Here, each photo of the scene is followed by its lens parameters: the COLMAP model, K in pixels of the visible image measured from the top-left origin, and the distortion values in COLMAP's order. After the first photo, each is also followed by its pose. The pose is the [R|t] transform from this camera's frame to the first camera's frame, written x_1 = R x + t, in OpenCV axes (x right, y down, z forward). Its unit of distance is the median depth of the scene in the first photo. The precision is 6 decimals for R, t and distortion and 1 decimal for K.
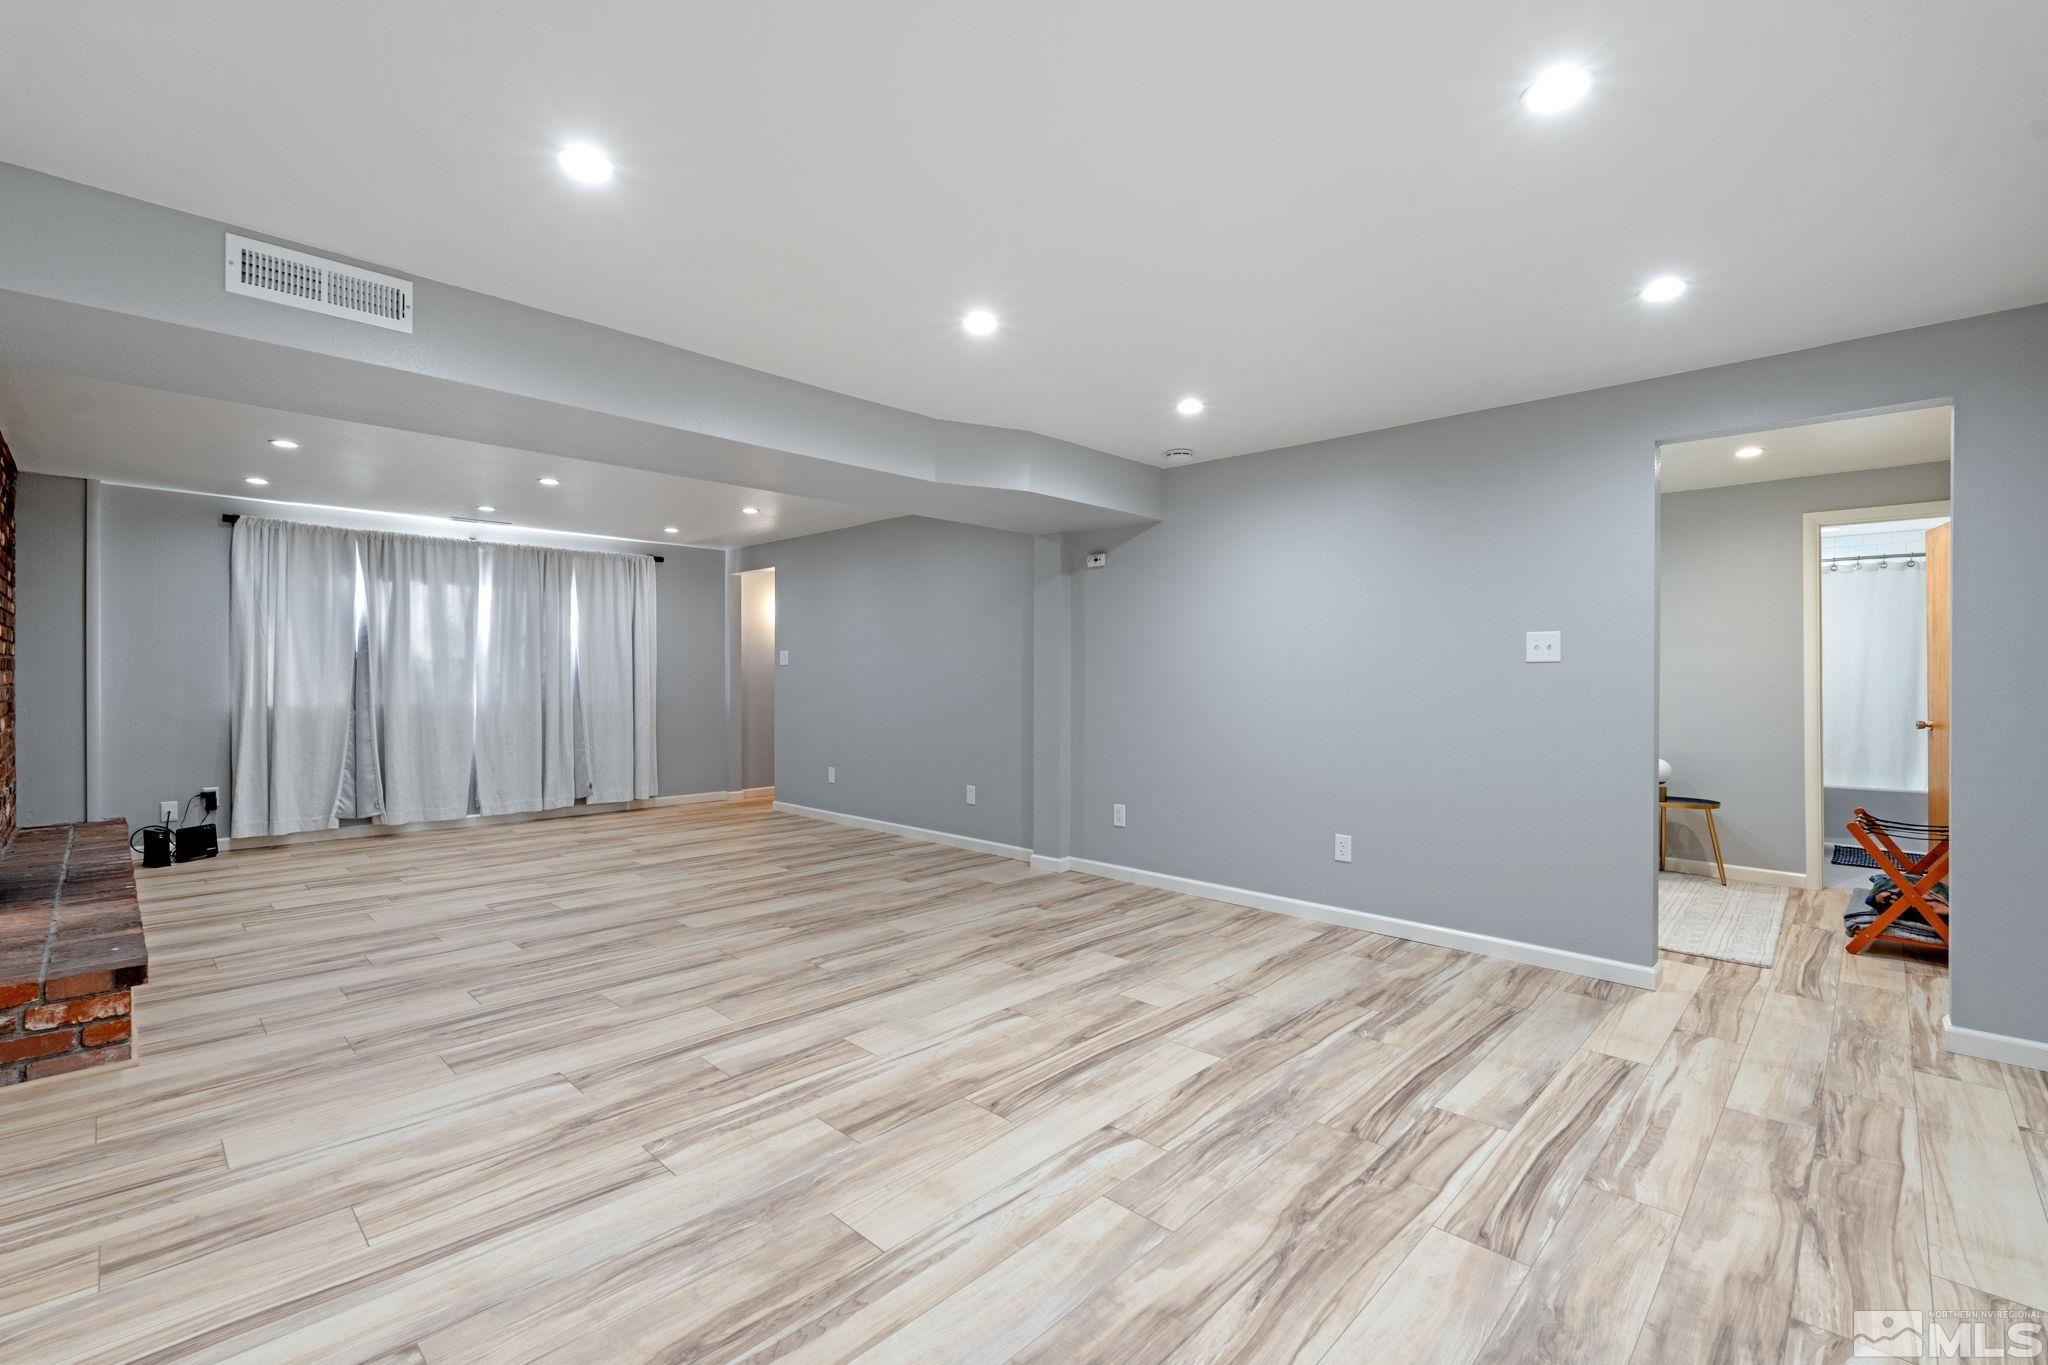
lens RADIAL K [[896.3, 0, 1024.0], [0, 896.3, 682.5], [0, 0, 1]] dist [-0.002554, -0.000044]
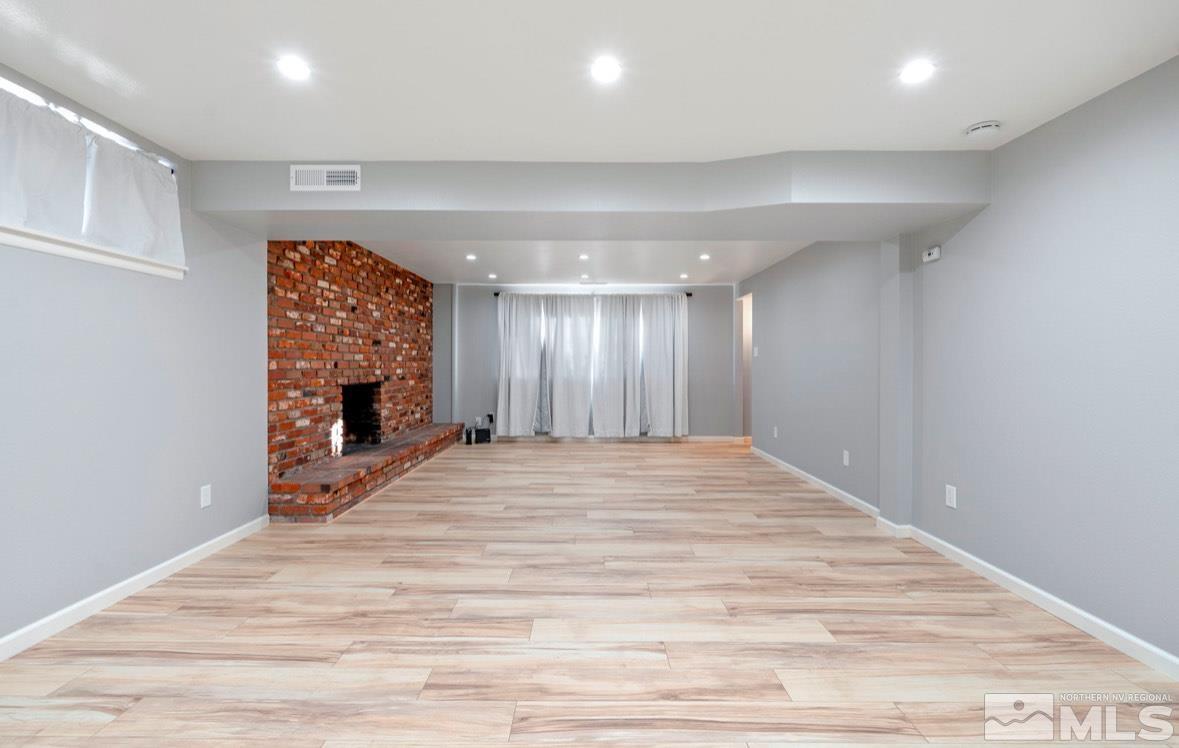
lens RADIAL K [[522.7, 0, 587.6], [0, 522.7, 365.7], [0, 0, 1]] dist [-0.002695, -0.000019]
pose [[0.692383, 0.001246, -0.721529, 0.257777], [-0.006078, 0.999973, -0.004105, 0.001808], [0.721504, 0.007227, 0.692372, 0.283119]]
